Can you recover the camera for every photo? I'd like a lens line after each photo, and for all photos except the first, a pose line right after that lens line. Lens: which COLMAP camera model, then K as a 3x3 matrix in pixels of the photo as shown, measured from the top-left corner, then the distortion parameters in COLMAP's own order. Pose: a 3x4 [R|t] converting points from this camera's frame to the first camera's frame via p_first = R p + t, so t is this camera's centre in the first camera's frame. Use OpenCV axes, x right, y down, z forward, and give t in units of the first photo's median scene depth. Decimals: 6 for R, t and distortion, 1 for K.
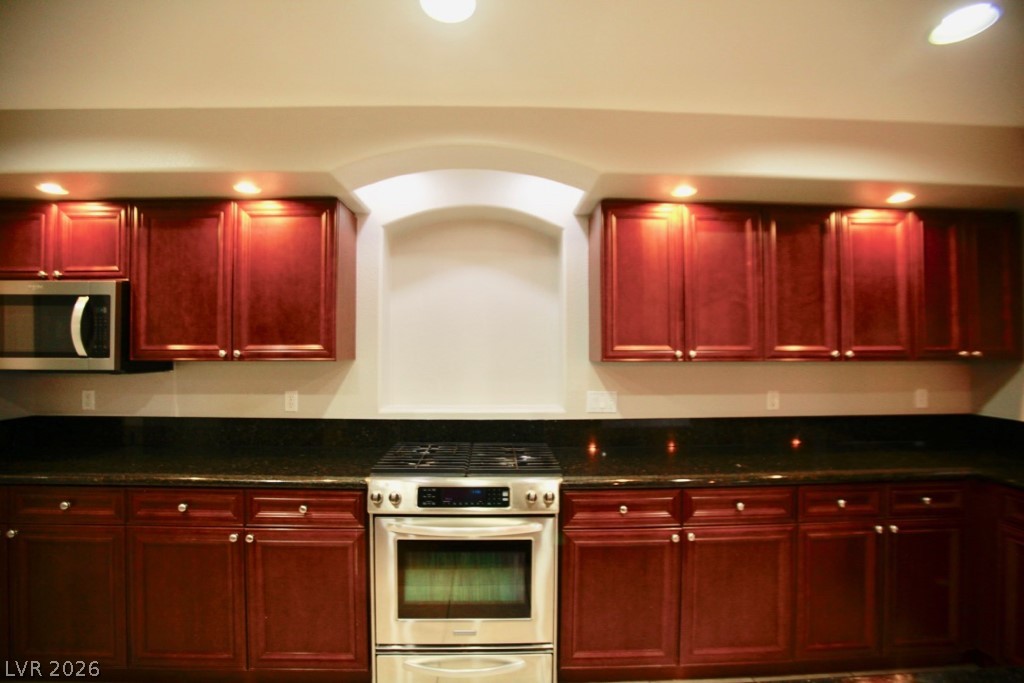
lens RADIAL K [[493.3, 0, 512.0], [0, 493.3, 341.5], [0, 0, 1]] dist [-0.066724, 0.023209]
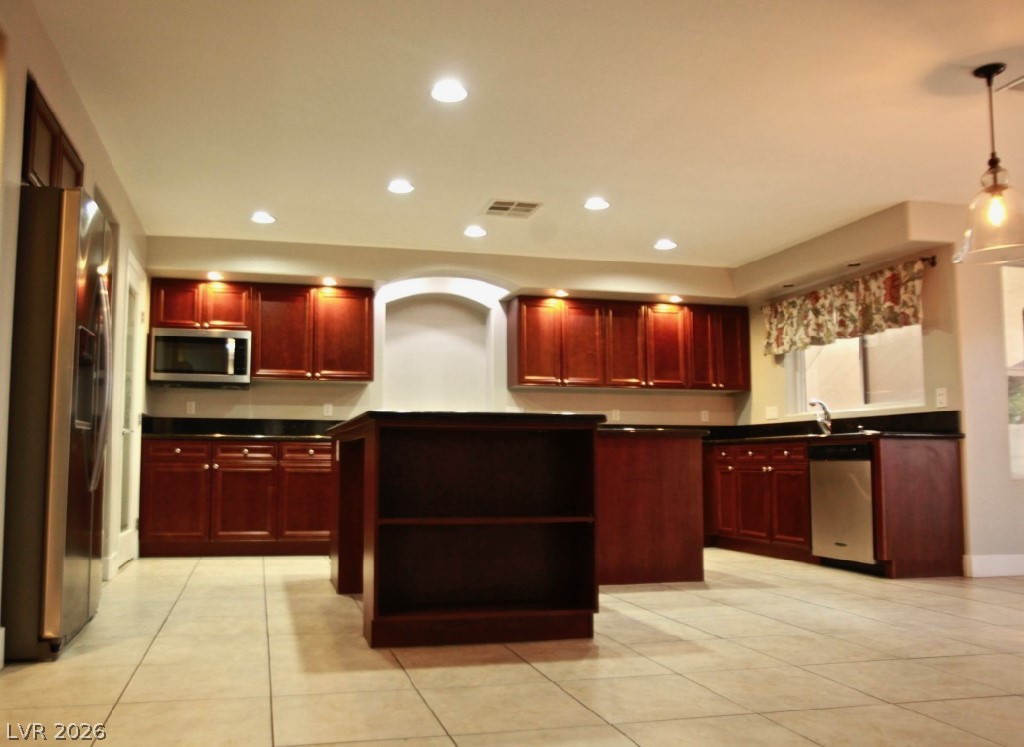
lens RADIAL K [[915.6, 0, 512.0], [0, 915.6, 373.5], [0, 0, 1]] dist [0.001259, -0.000134]
pose [[0.968490, 0.019708, 0.248270, -0.664390], [0.002746, 0.995958, -0.089775, 0.296188], [-0.249036, 0.087628, 0.964522, -2.205163]]
